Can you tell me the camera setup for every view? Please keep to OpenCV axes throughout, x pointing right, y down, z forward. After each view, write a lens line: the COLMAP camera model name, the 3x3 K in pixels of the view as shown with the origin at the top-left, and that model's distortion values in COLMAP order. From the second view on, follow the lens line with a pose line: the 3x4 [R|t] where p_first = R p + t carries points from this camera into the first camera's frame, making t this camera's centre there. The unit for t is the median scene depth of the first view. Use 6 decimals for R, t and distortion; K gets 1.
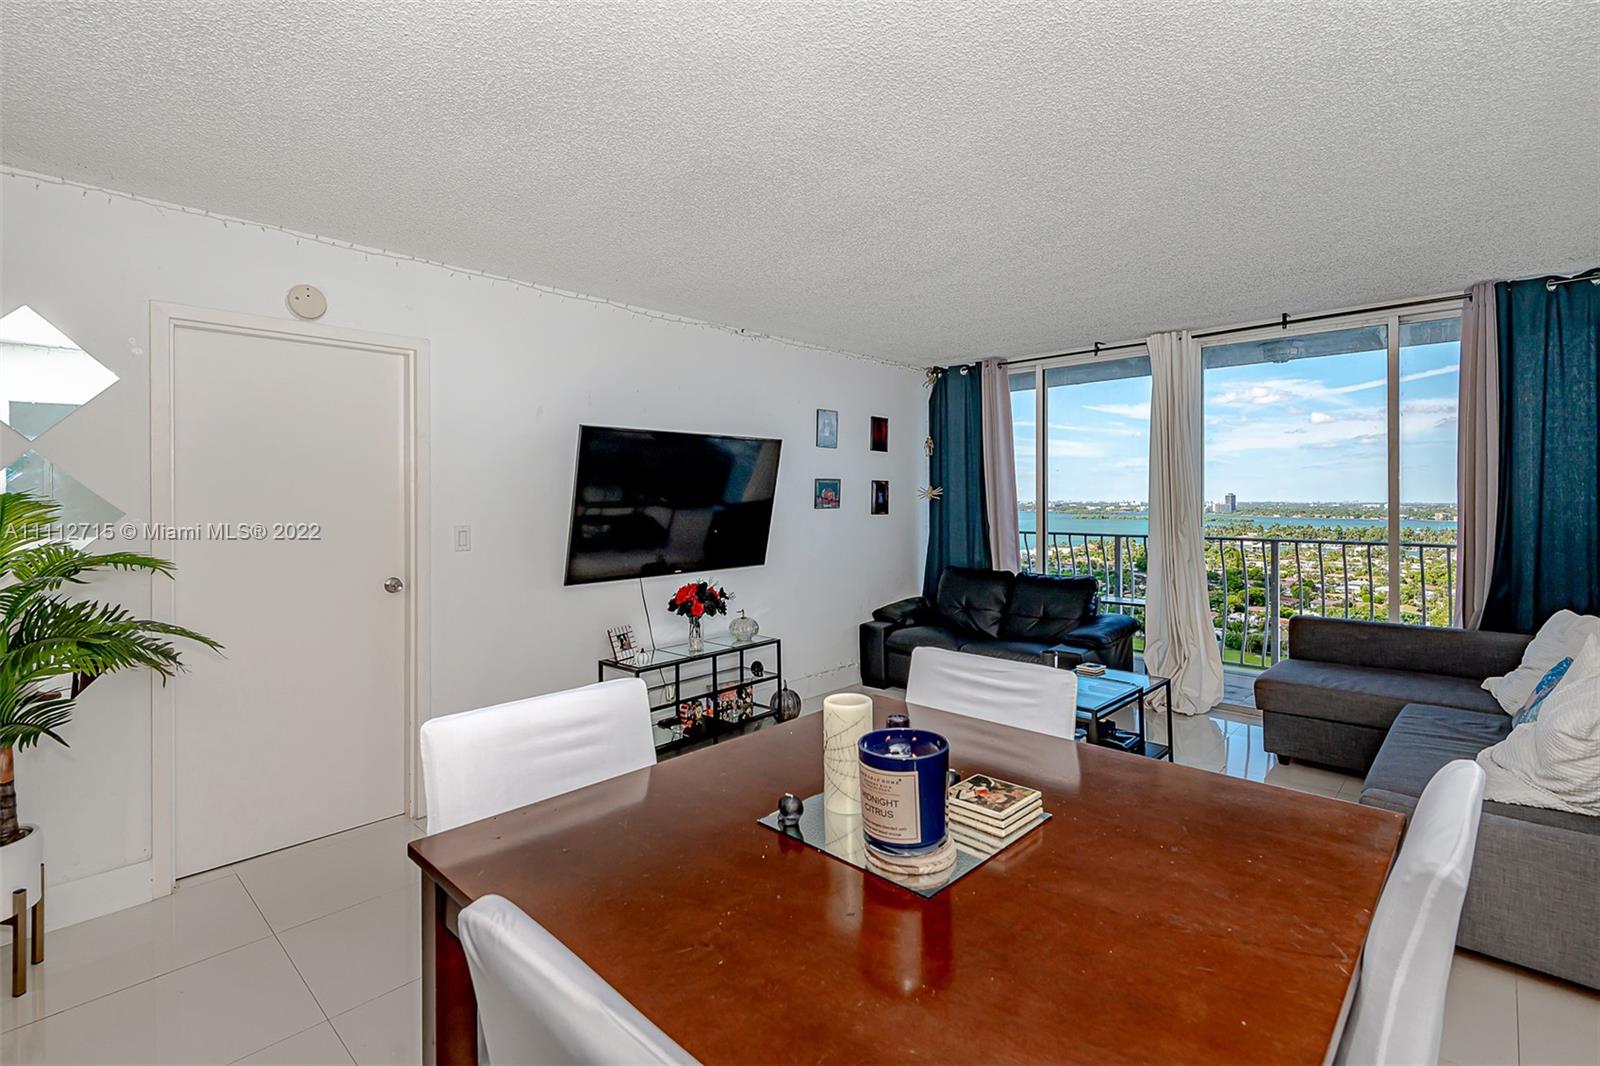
lens RADIAL K [[734.8, 0, 793.6], [0, 734.8, 495.8], [0, 0, 1]] dist [0.012789, -0.007158]
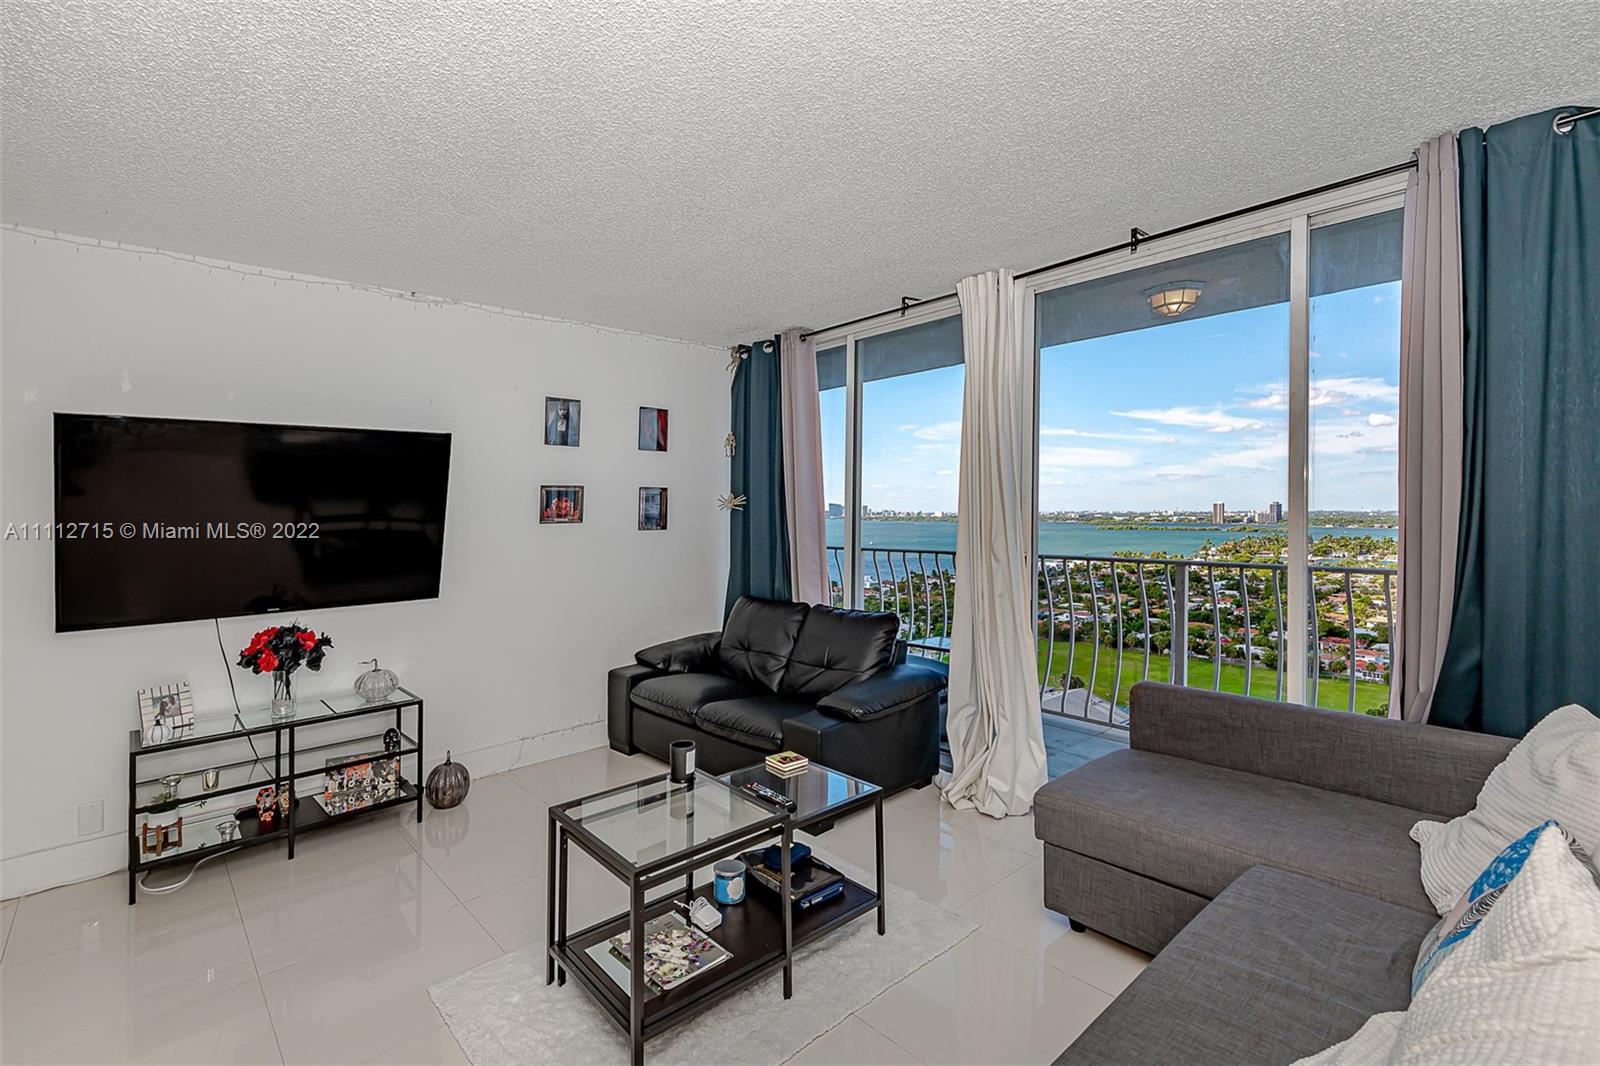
lens RADIAL K [[680.9, 0, 798.3], [0, 680.9, 512.3], [0, 0, 1]] dist [0.019134, -0.001417]
pose [[0.993204, -0.007636, -0.116134, 0.383484], [0.008404, 0.999946, 0.006129, 0.002970], [0.116081, -0.007064, 0.993215, 0.304000]]
